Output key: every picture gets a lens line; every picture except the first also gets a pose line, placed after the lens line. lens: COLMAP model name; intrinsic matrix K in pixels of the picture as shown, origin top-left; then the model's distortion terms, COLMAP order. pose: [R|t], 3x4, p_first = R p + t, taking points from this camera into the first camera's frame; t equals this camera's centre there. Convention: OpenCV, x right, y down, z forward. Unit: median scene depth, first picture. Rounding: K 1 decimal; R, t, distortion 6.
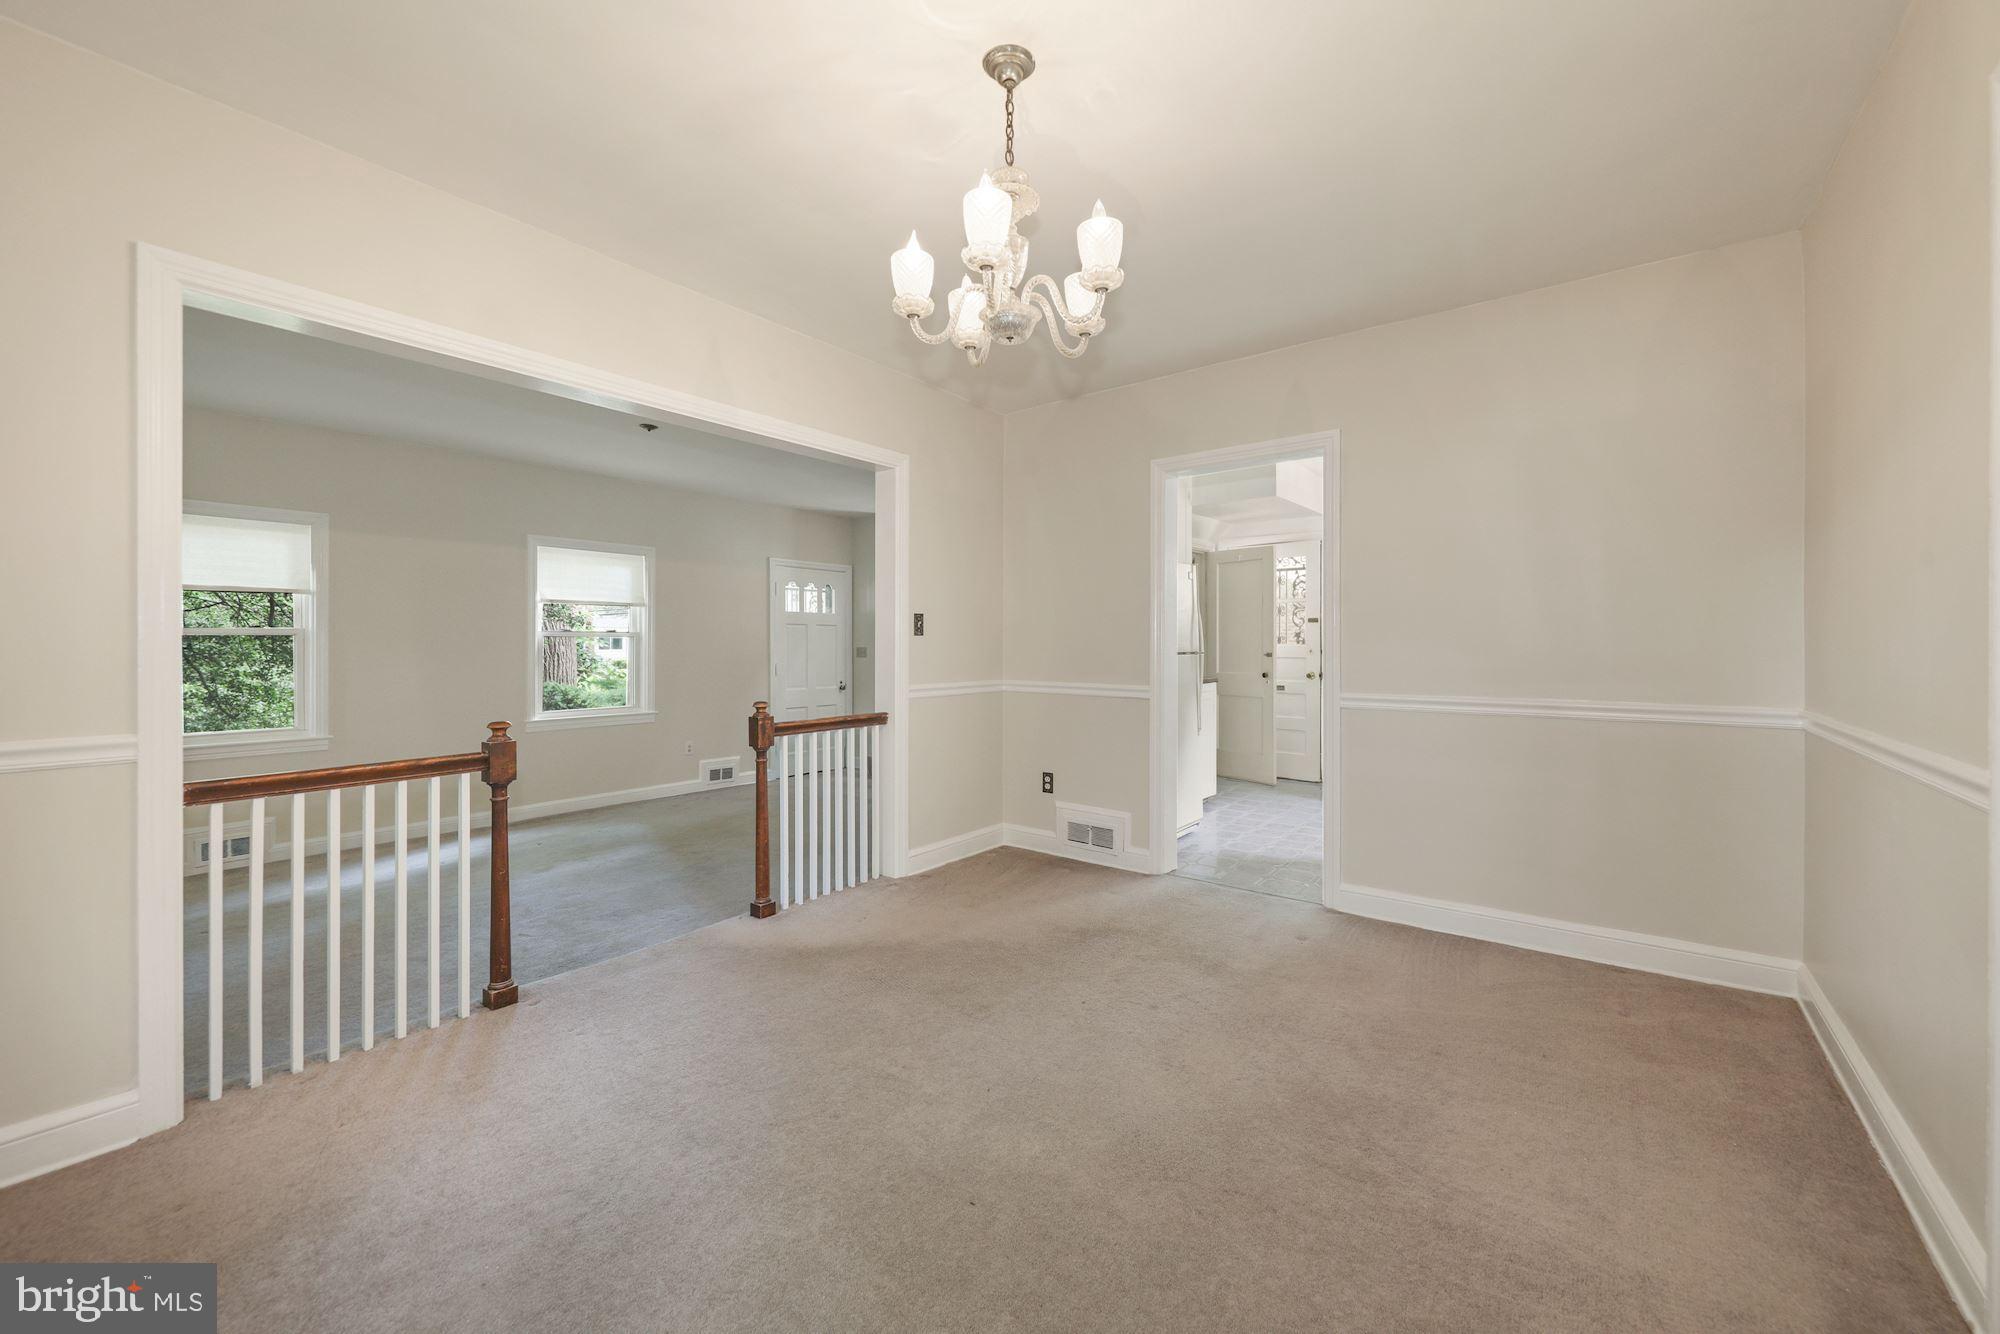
lens RADIAL K [[782.2, 0, 1009.8], [0, 782.2, 638.5], [0, 0, 1]] dist [0.001740, 0.000128]
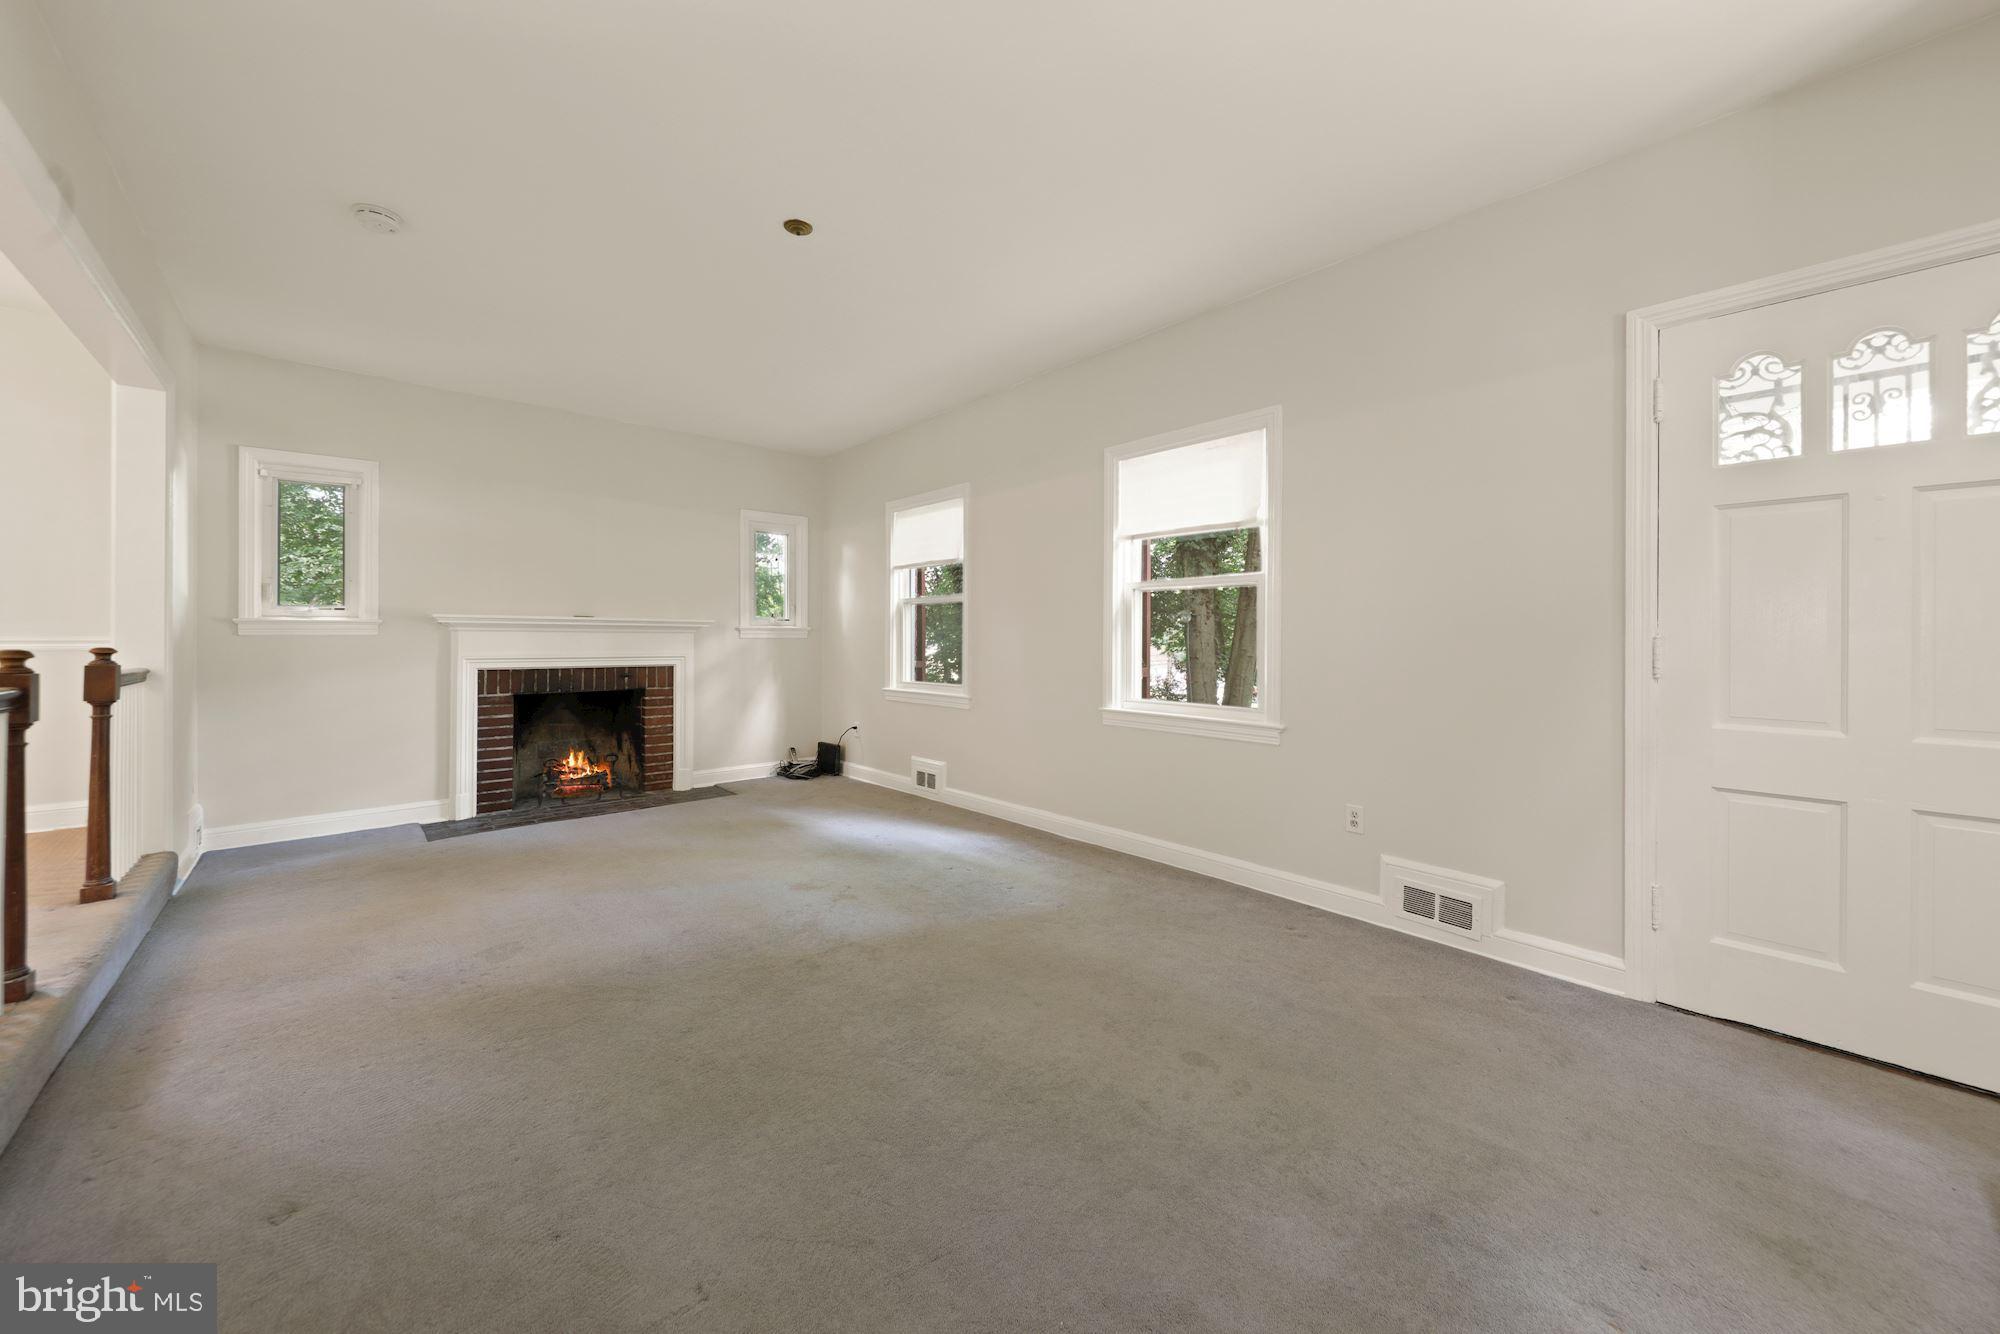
lens RADIAL K [[716.8, 0, 1004.9], [0, 716.8, 642.5], [0, 0, 1]] dist [0.001164, 0.000155]
pose [[-0.190985, 0.004308, -0.981584, 0.035338], [0.003756, 0.999986, 0.003658, 0.032073], [0.981586, -0.002988, -0.190998, 0.800660]]
